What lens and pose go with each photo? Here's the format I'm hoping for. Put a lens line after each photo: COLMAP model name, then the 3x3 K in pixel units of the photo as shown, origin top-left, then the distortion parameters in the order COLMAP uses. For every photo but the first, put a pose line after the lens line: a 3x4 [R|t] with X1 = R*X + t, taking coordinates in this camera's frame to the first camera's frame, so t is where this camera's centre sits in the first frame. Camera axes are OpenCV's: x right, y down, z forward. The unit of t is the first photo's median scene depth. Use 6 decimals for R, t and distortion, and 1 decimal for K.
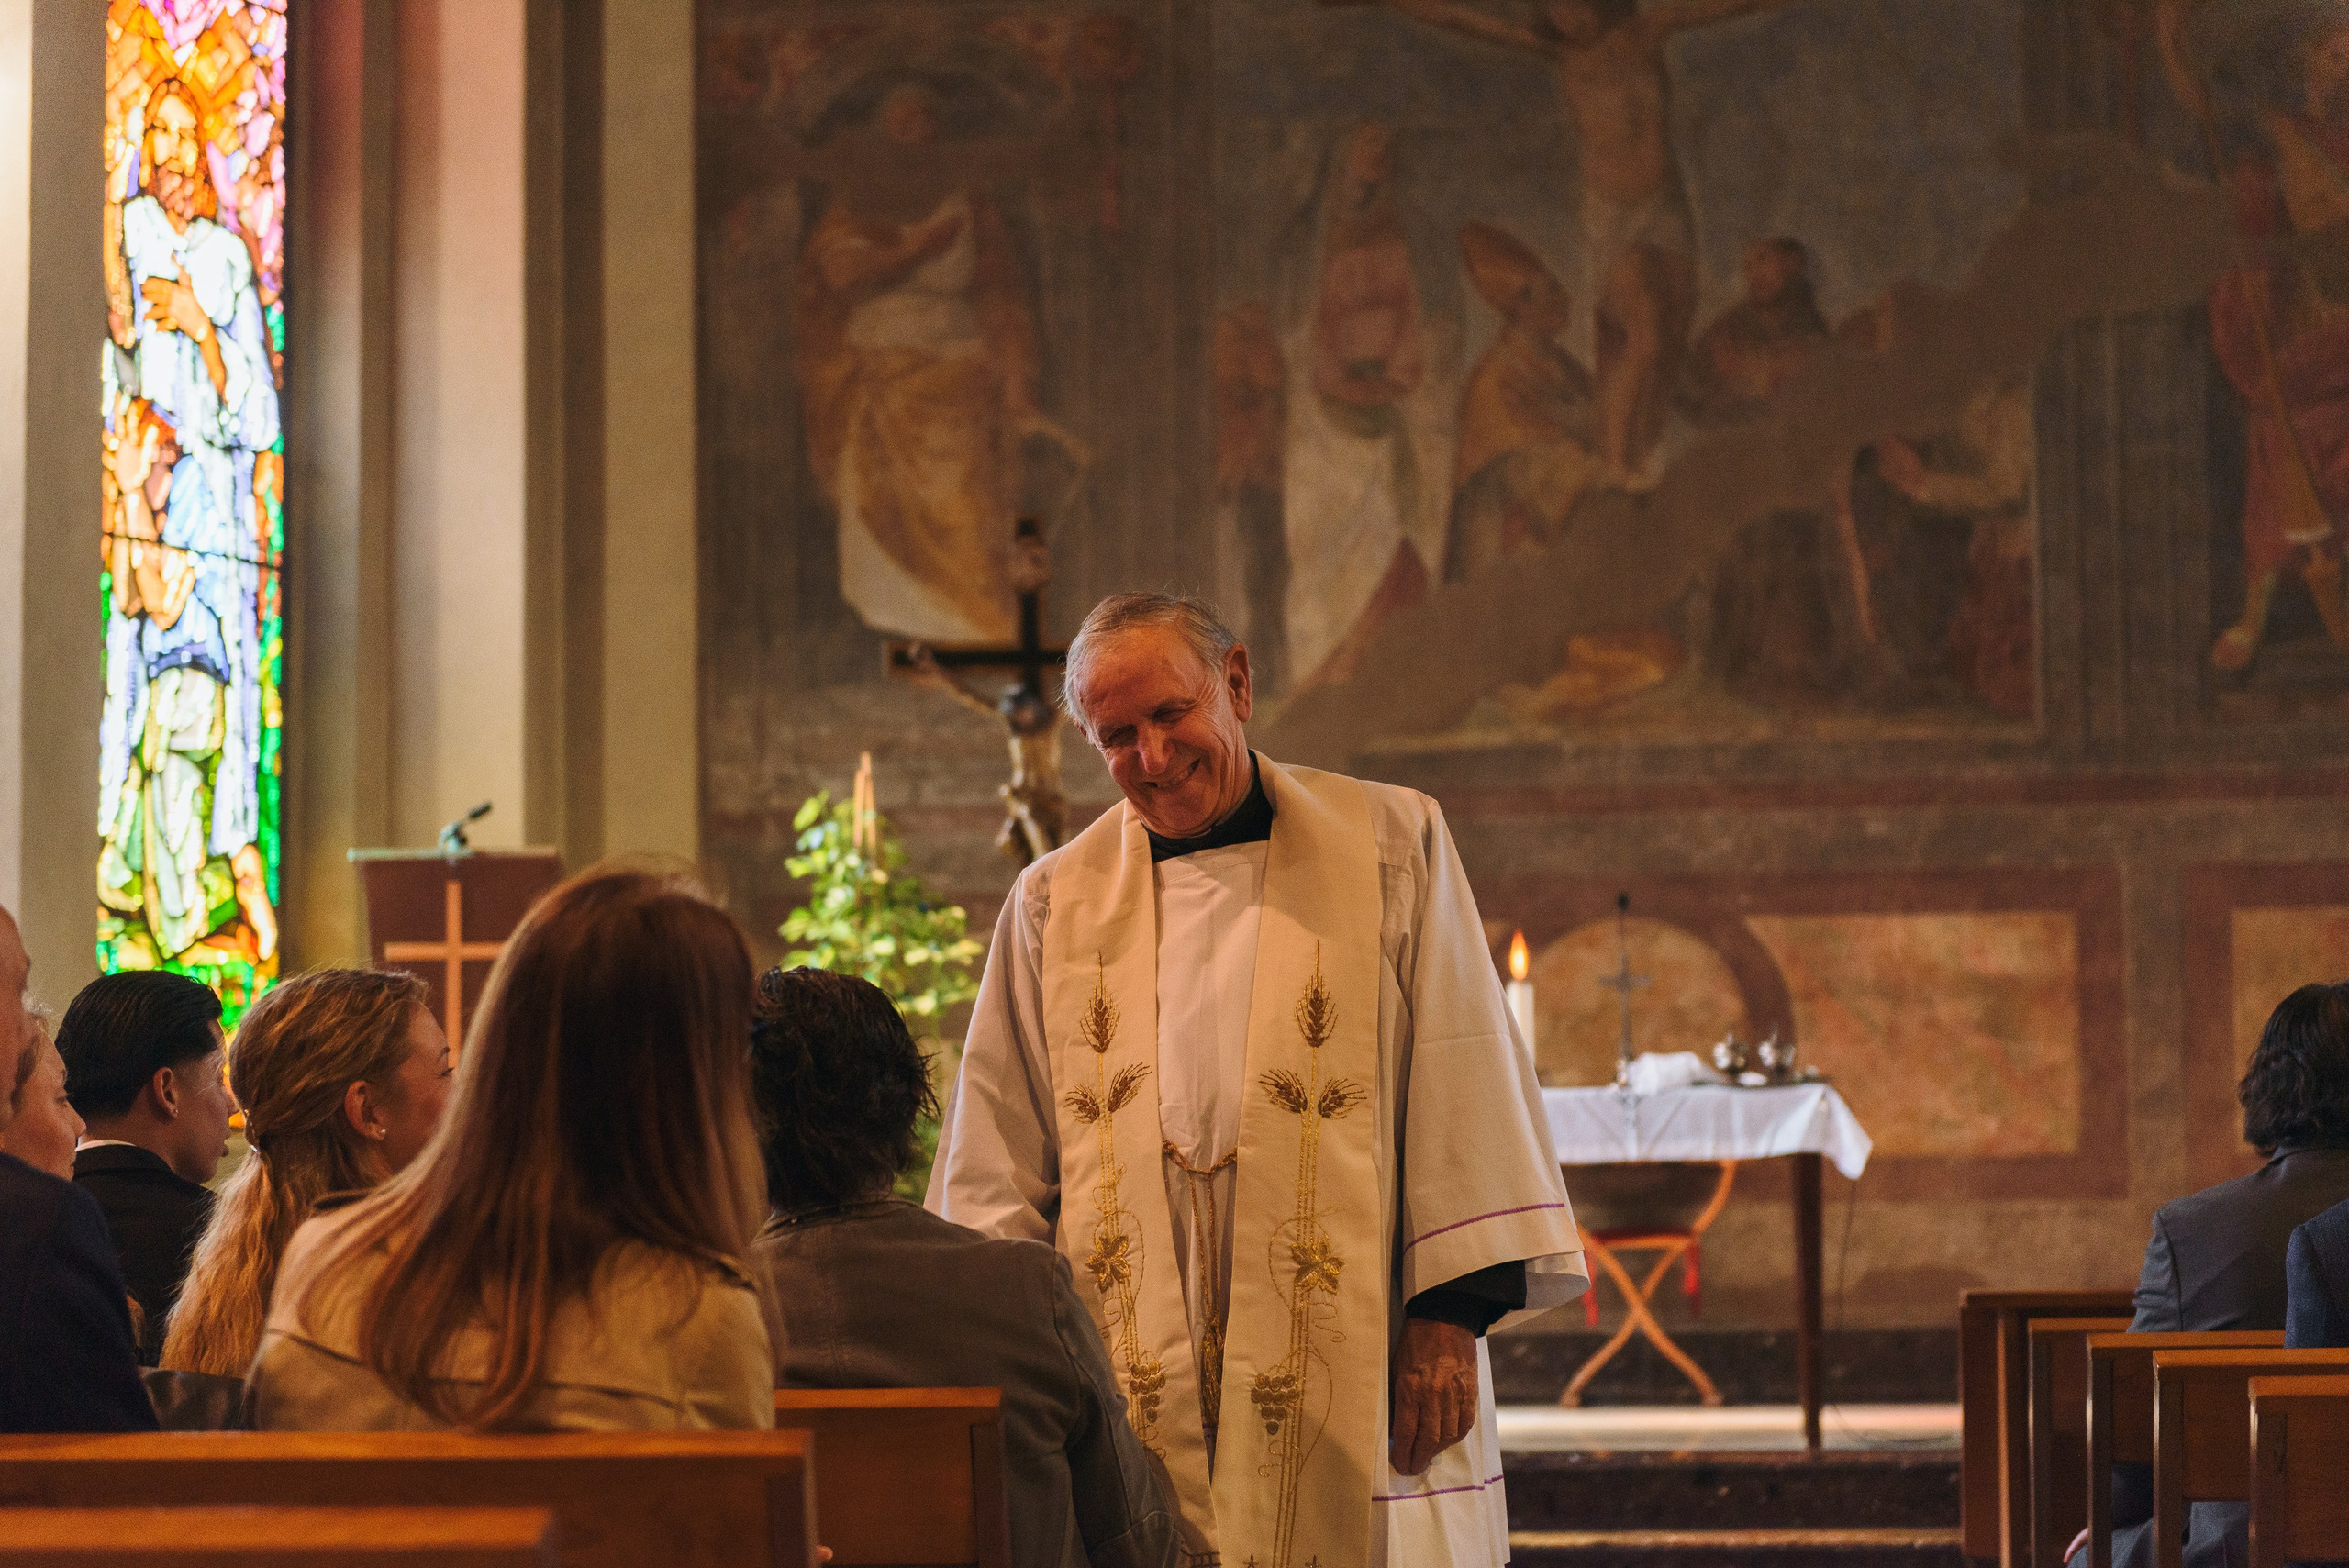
lens RADIAL K [[4466.0, 0, 1269.5], [0, 4466.0, 757.0], [0, 0, 1]] dist [0.068740, 0.000000]
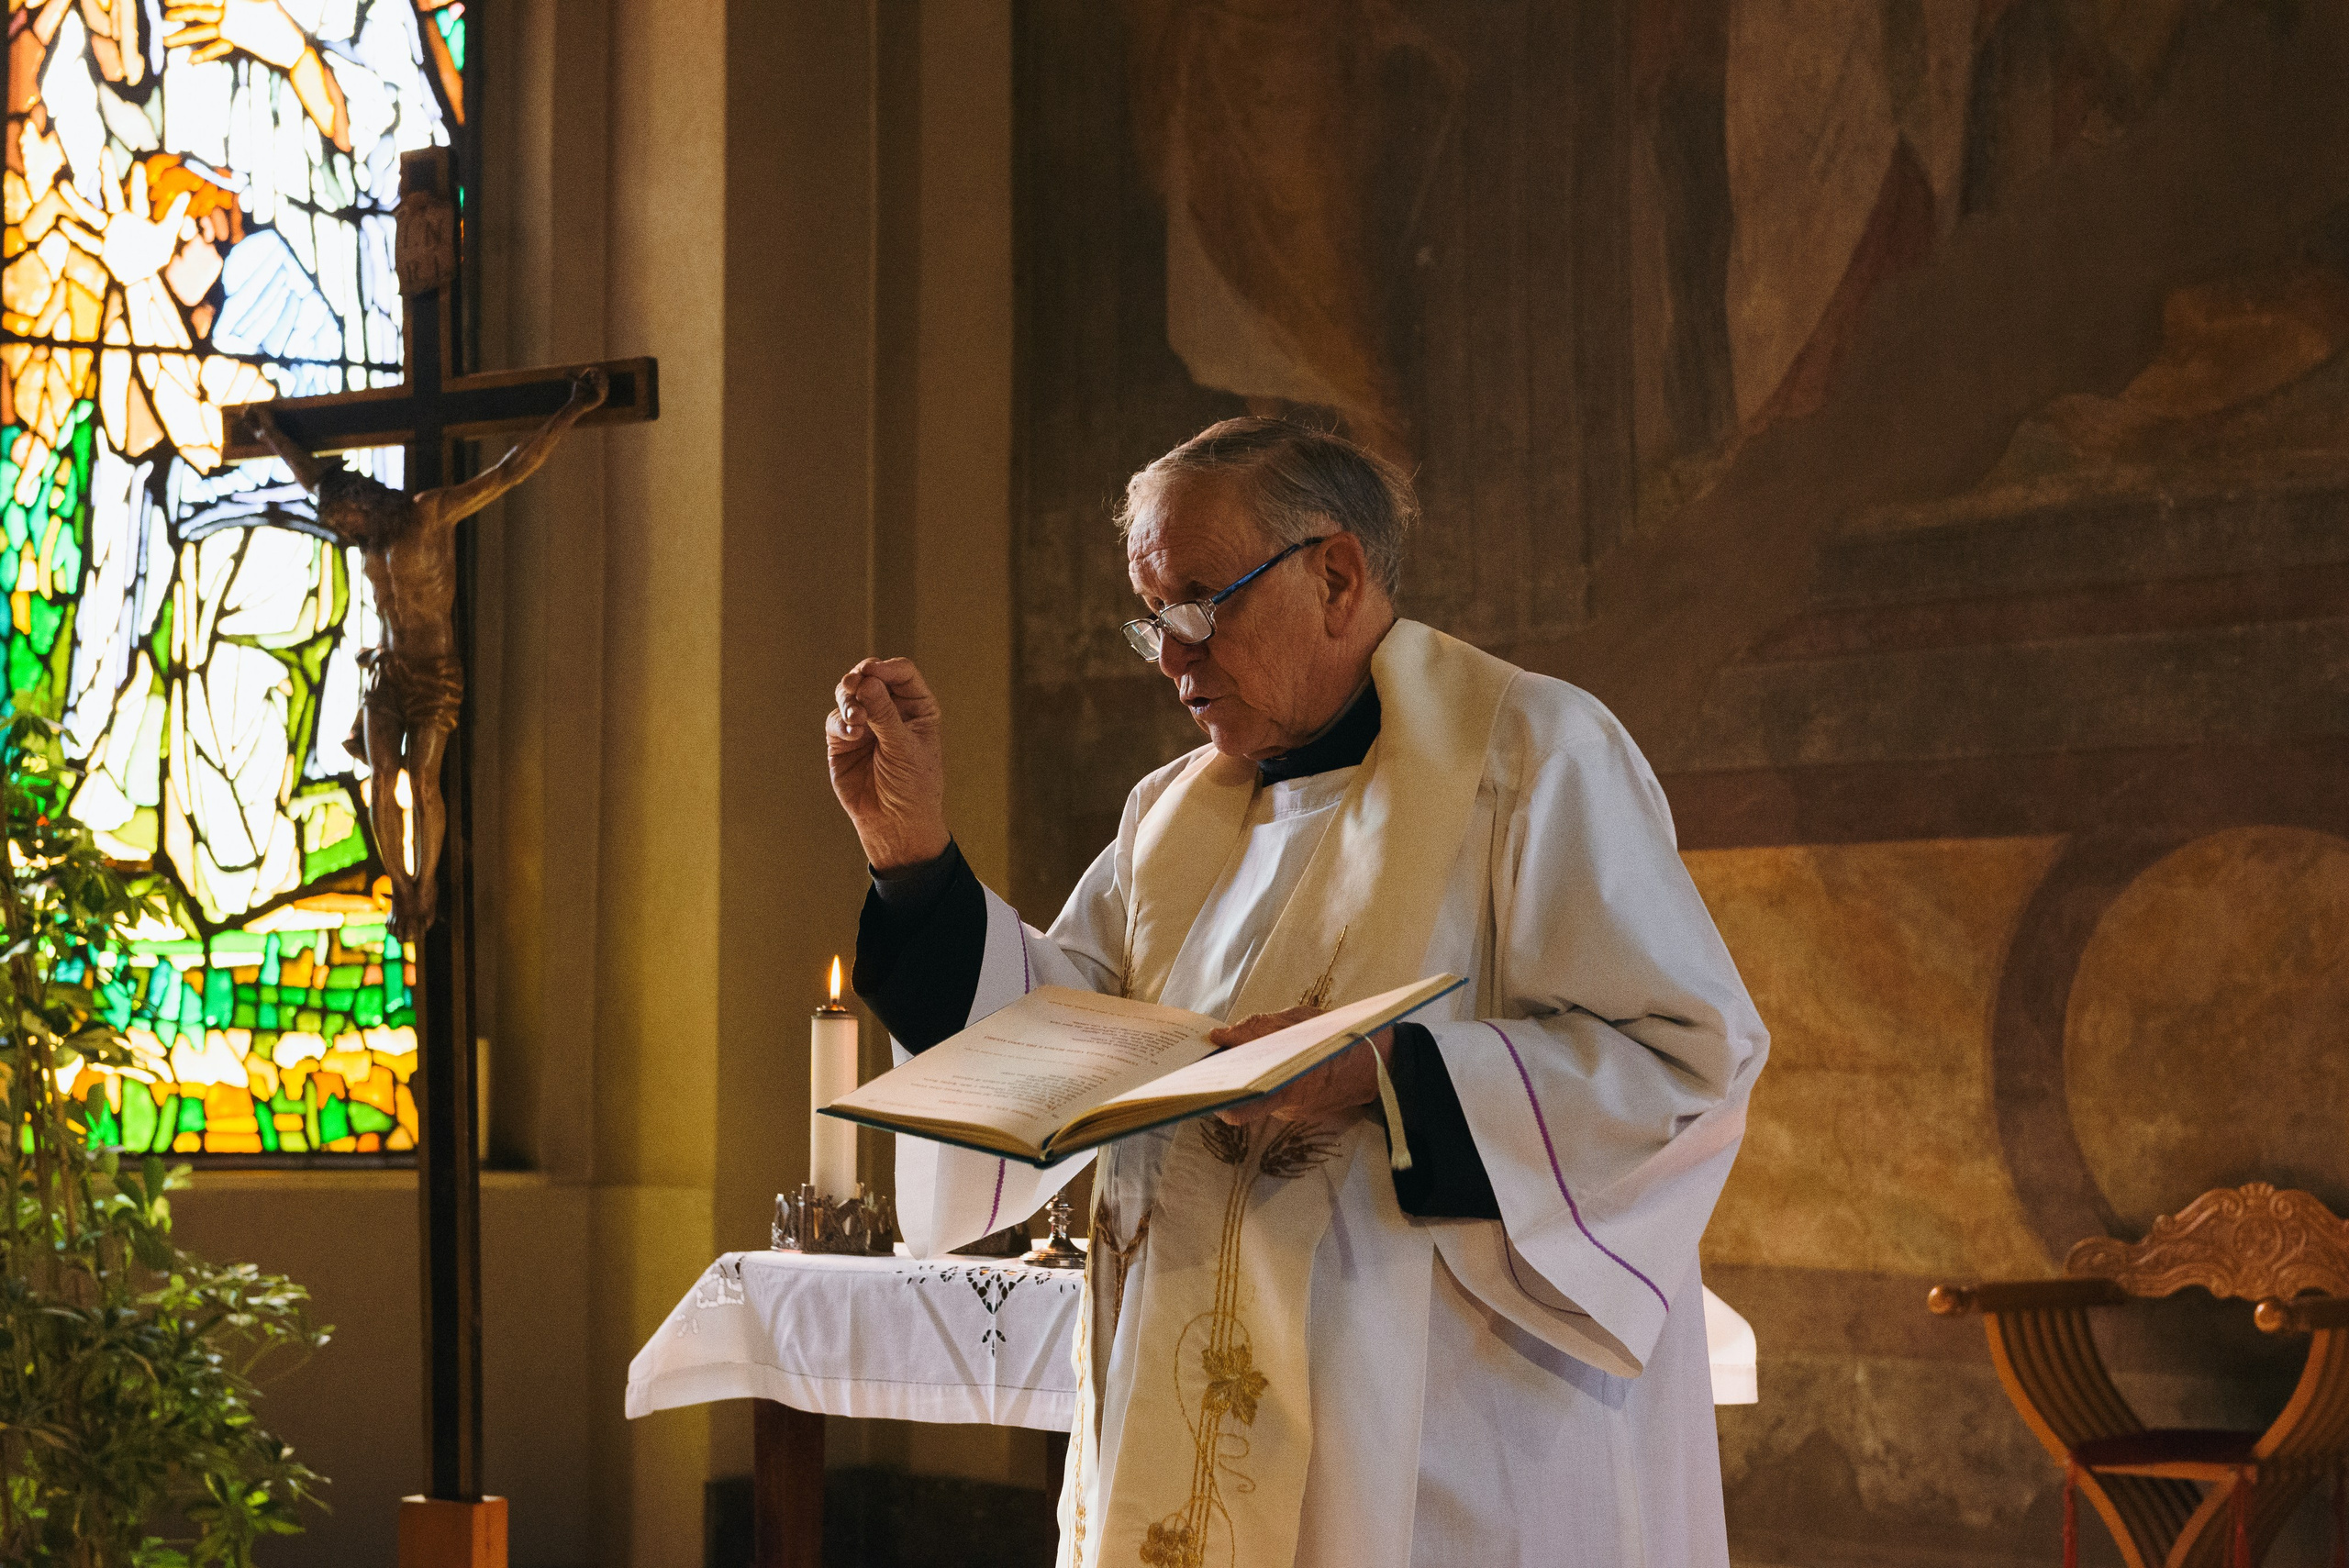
lens RADIAL K [[4079.2, 0, 1250.3], [0, 4079.2, 783.2], [0, 0, 1]] dist [0.048463, 0.000000]
pose [[0.788068, -0.025172, -0.615073, 0.278022], [0.050086, 0.998473, 0.023311, 0.014352], [0.613547, -0.049177, 0.788125, 0.551566]]
